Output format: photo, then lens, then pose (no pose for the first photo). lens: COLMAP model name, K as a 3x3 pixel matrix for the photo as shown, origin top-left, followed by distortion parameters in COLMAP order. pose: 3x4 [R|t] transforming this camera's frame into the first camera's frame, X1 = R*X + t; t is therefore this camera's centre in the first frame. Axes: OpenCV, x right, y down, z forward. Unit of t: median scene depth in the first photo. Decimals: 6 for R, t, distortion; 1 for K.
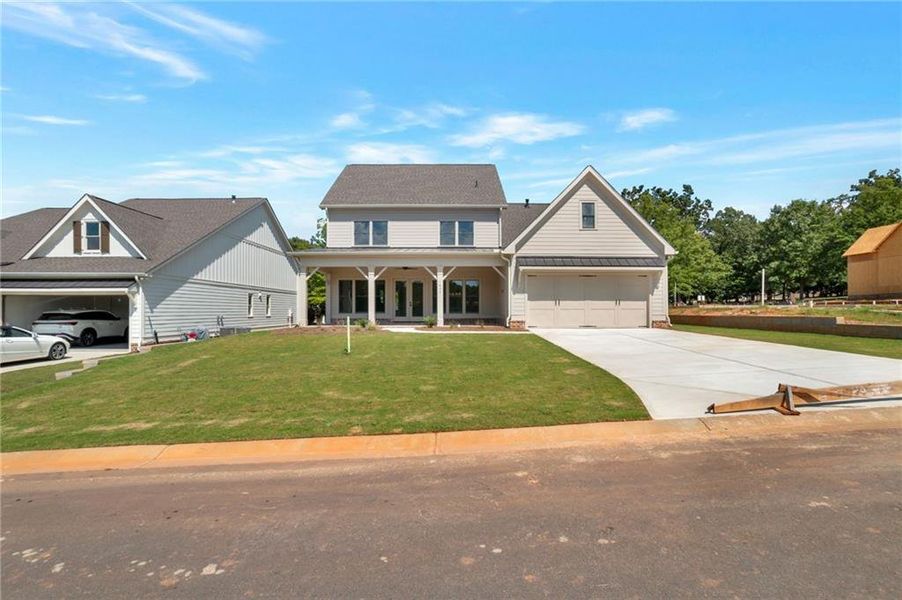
lens RADIAL K [[465.3, 0, 451.0], [0, 465.3, 300.0], [0, 0, 1]] dist [-0.051583, 0.041571]
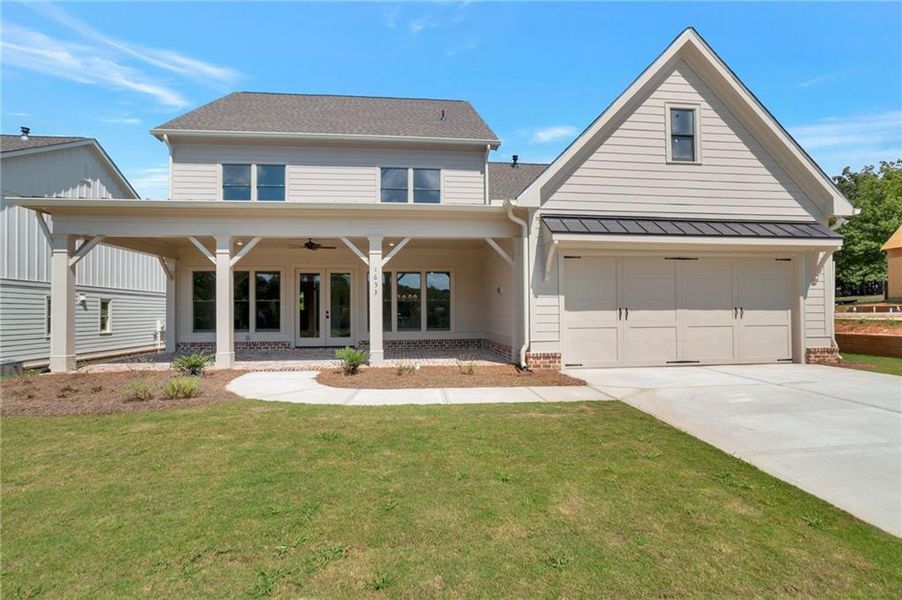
lens RADIAL K [[465.3, 0, 451.0], [0, 465.3, 300.0], [0, 0, 1]] dist [-0.051583, 0.041571]
pose [[0.994902, -0.002311, 0.100822, 0.004976], [0.002986, 0.999974, -0.006544, -0.005896], [-0.100804, 0.006812, 0.994883, 0.539963]]
